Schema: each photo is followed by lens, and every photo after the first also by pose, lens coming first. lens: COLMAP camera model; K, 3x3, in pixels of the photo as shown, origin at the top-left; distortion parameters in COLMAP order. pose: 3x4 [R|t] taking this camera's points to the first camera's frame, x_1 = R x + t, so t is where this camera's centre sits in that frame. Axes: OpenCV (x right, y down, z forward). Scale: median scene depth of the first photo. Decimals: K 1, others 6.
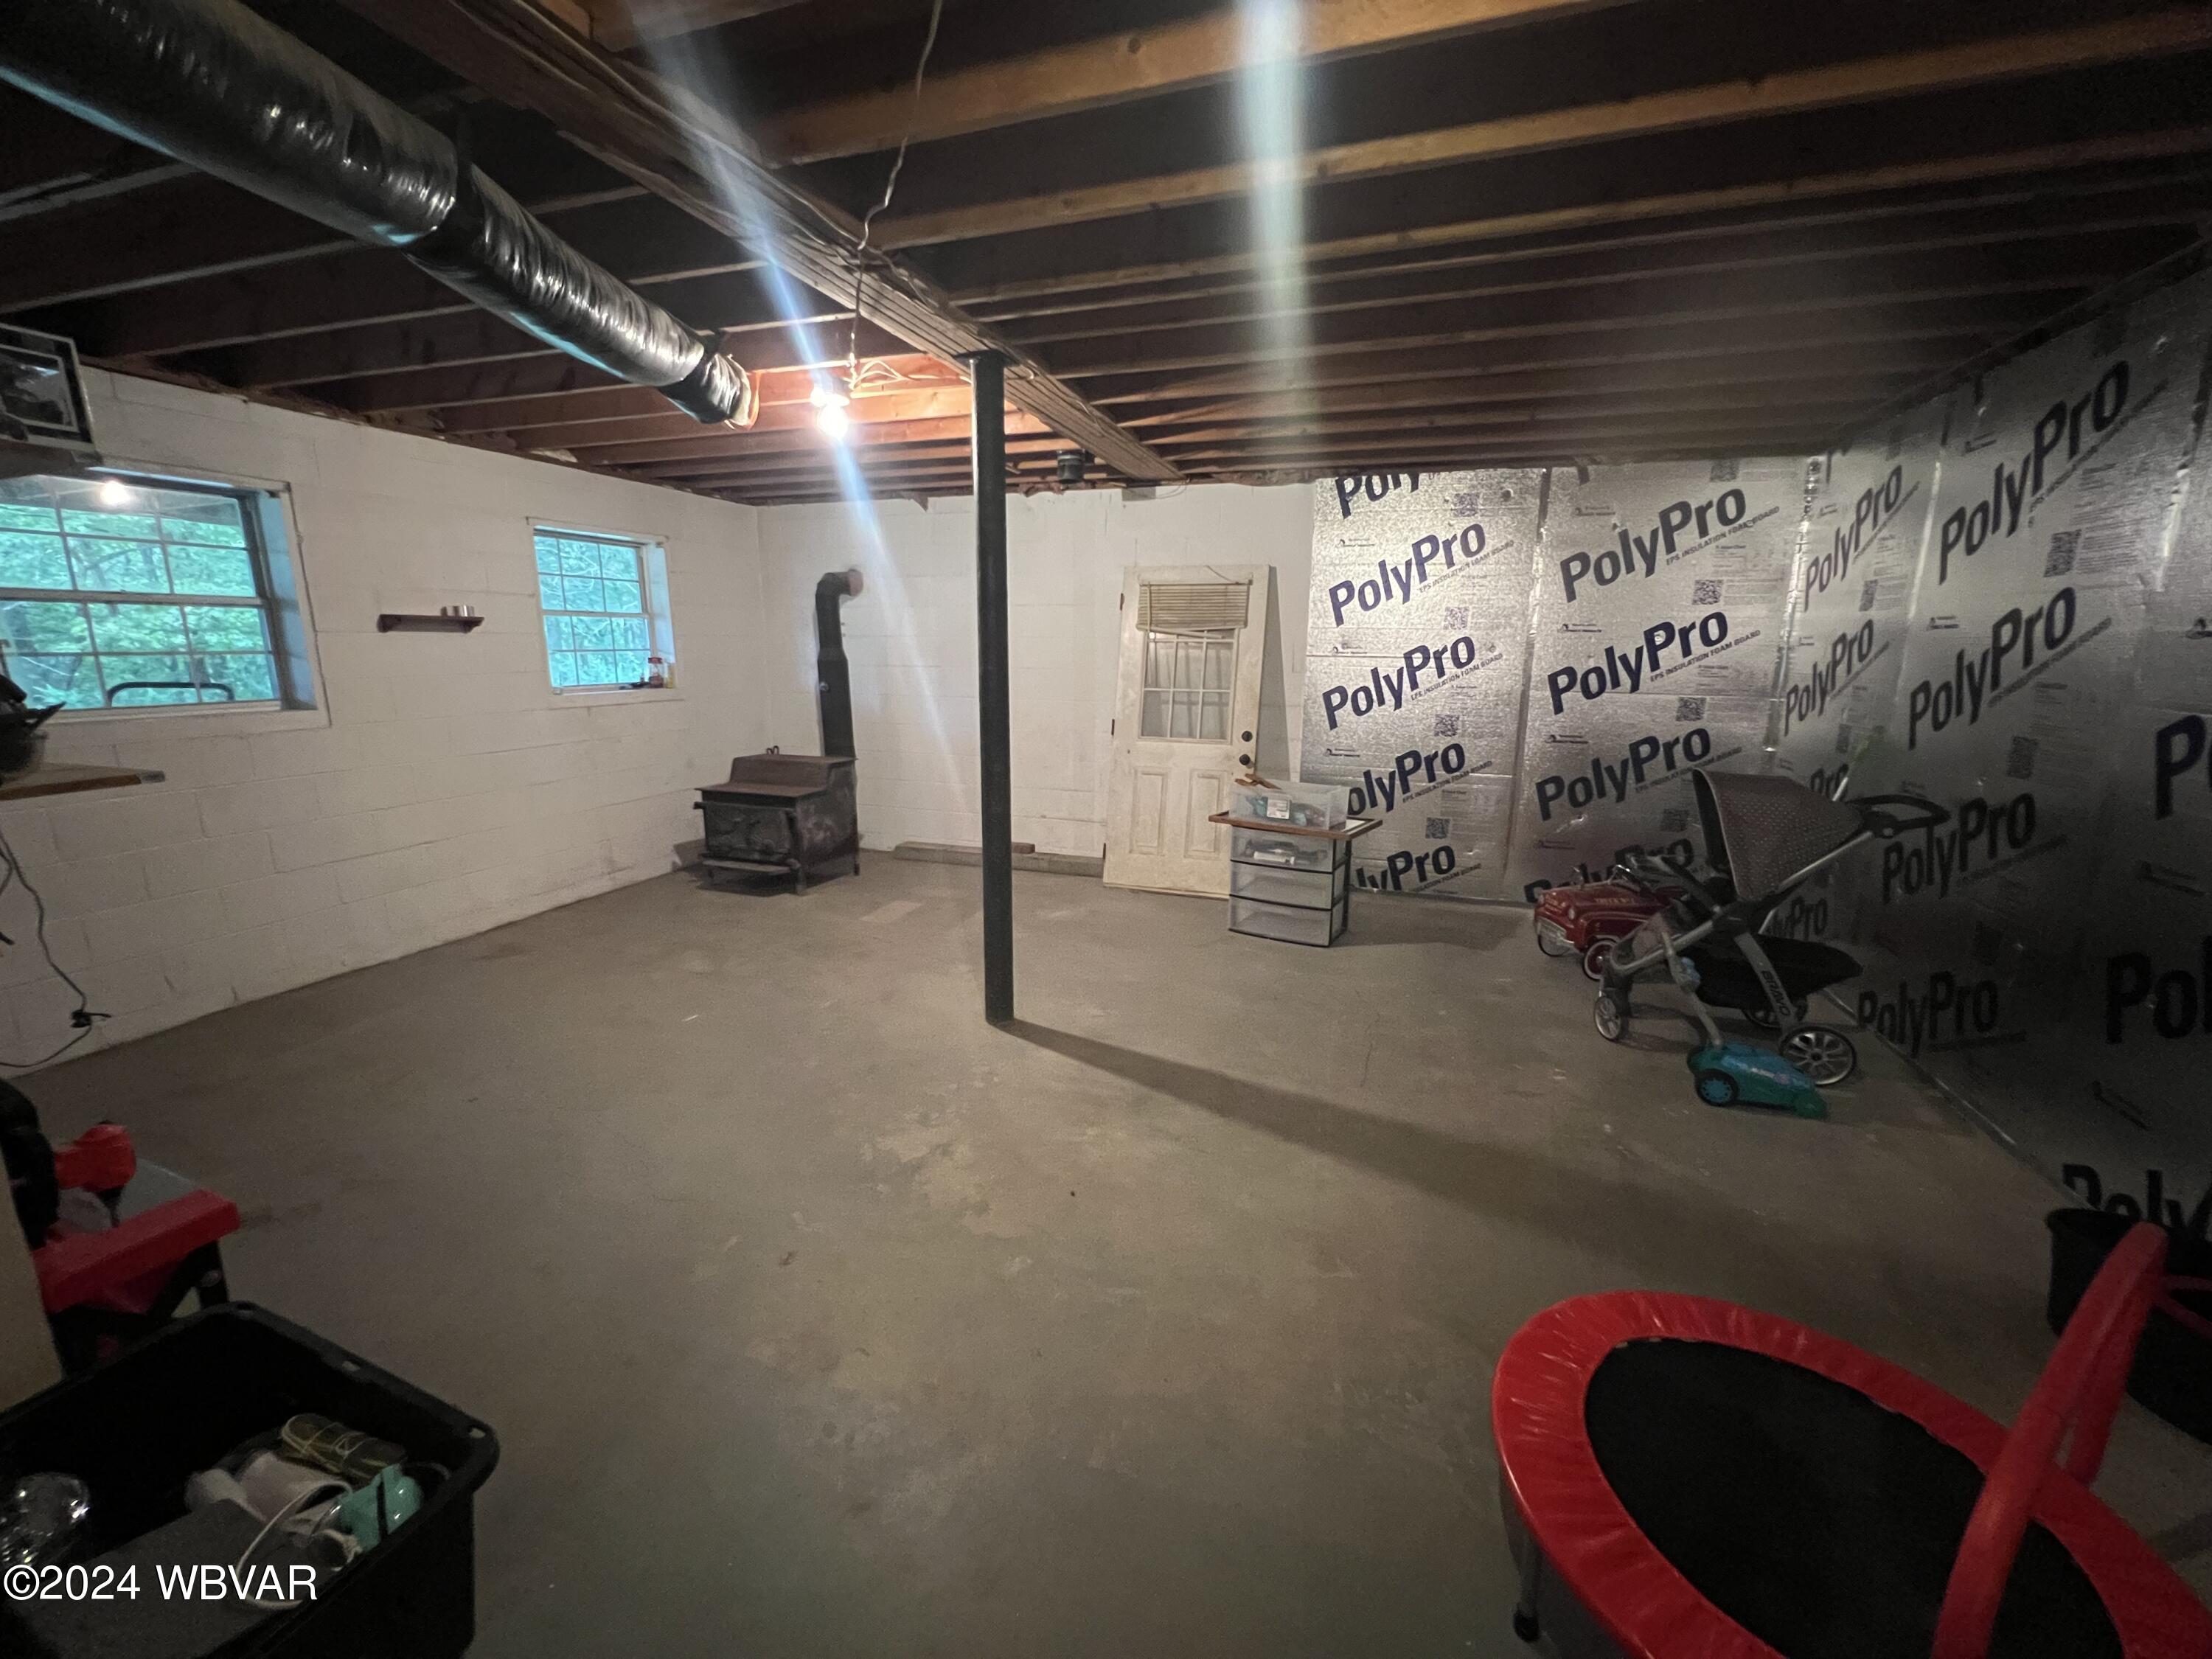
lens RADIAL K [[886.9, 0, 1097.5], [0, 886.9, 831.5], [0, 0, 1]] dist [-0.002572, 0.000699]
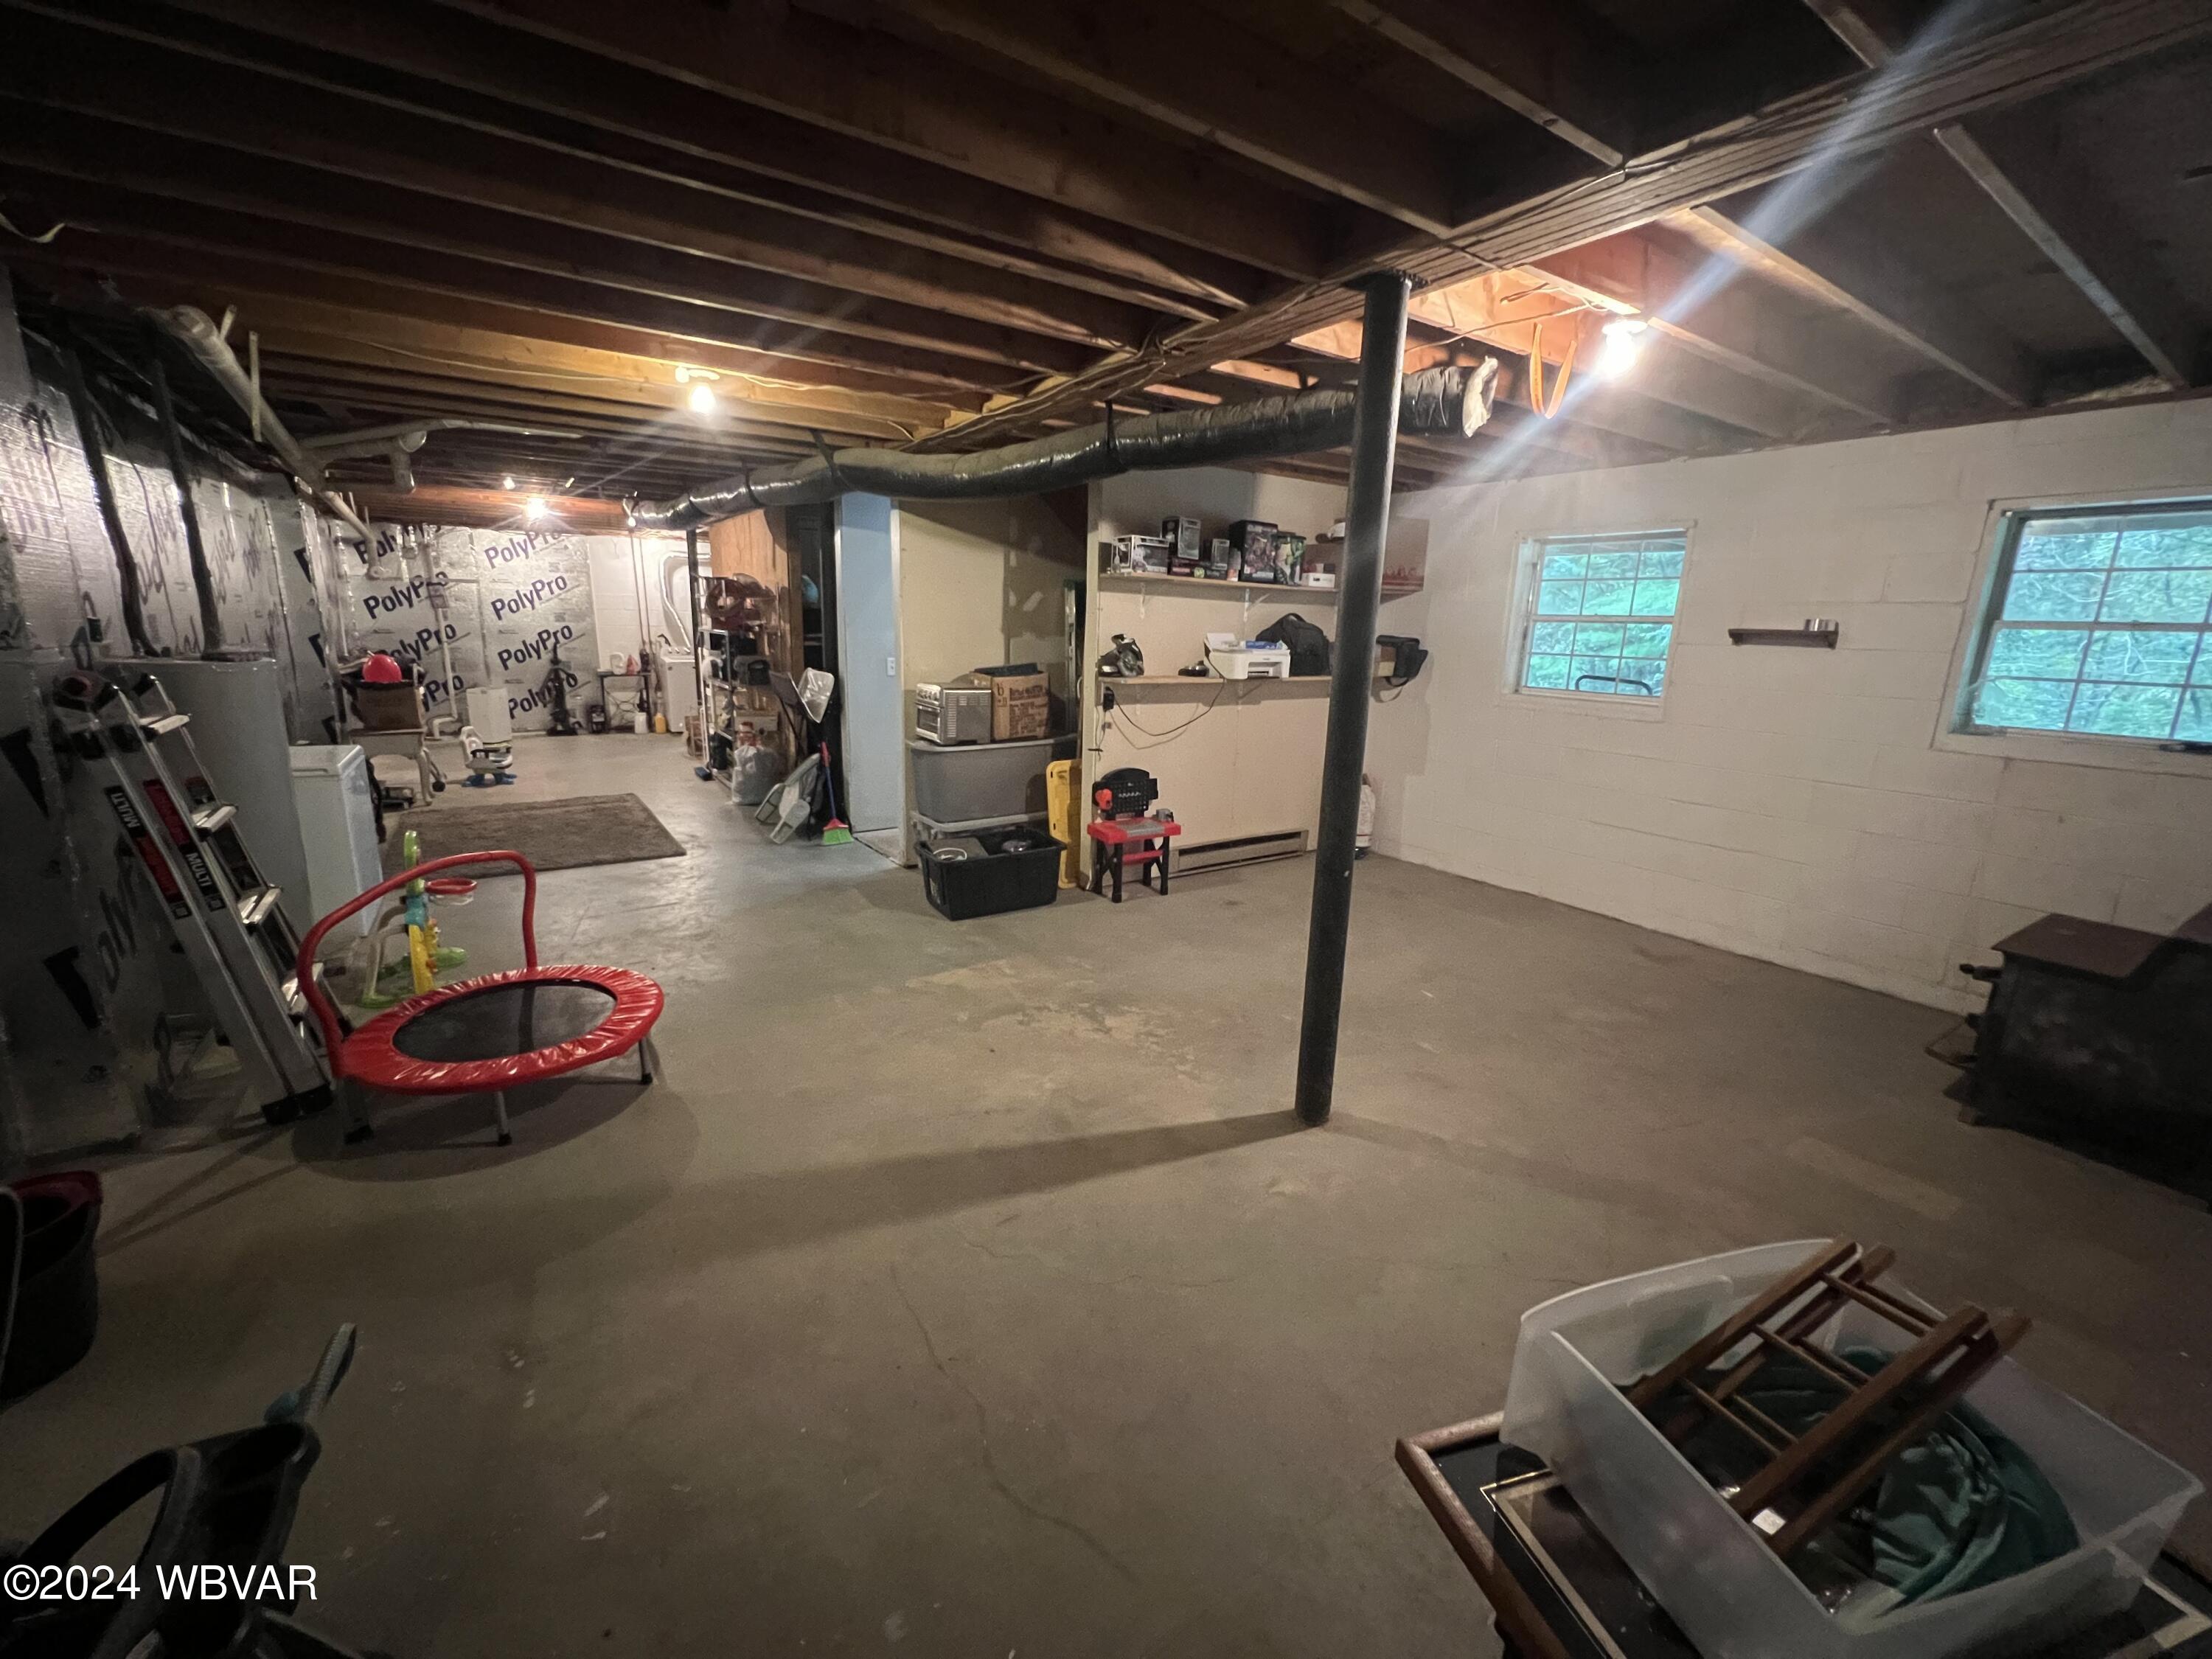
lens RADIAL K [[886.9, 0, 1097.7], [0, 886.9, 824.0], [0, 0, 1]] dist [-0.002572, 0.000699]
pose [[-0.609156, 0.154449, -0.777865, 0.646468], [-0.196632, 0.920809, 0.336817, -0.287984], [0.768287, 0.358127, -0.530547, 1.287925]]
